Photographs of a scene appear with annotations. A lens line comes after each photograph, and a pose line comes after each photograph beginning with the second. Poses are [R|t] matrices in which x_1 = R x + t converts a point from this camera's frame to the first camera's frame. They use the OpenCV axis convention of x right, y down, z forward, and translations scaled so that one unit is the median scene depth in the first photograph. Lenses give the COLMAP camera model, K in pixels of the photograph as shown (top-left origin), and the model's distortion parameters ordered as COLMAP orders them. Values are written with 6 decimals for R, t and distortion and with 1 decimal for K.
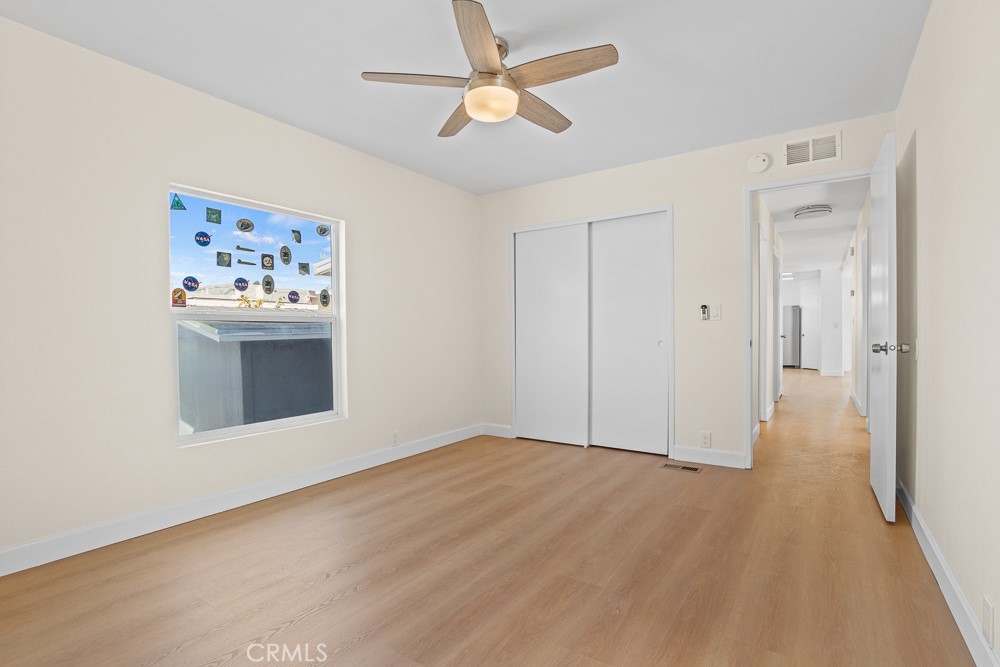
lens RADIAL K [[489.5, 0, 500.7], [0, 489.5, 340.1], [0, 0, 1]] dist [-0.028683, 0.000801]
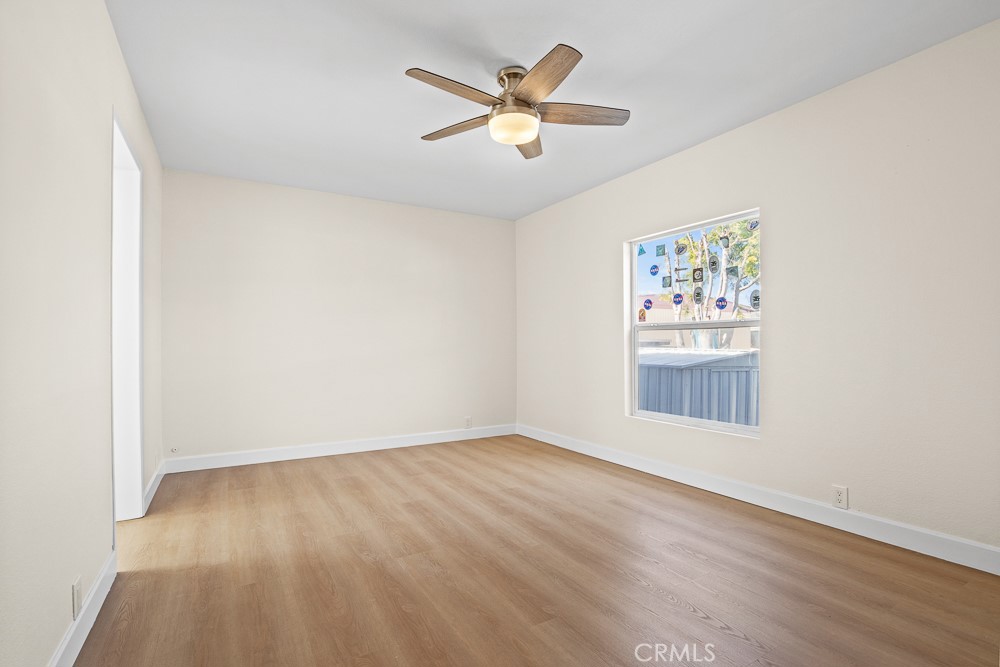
lens RADIAL K [[489.5, 0, 501.3], [0, 489.5, 335.0], [0, 0, 1]] dist [-0.028683, 0.000801]
pose [[-0.448472, -0.001765, -0.893795, 0.803999], [-0.000998, 0.999998, -0.001475, -0.024072], [0.893796, 0.000231, -0.448473, 1.226335]]
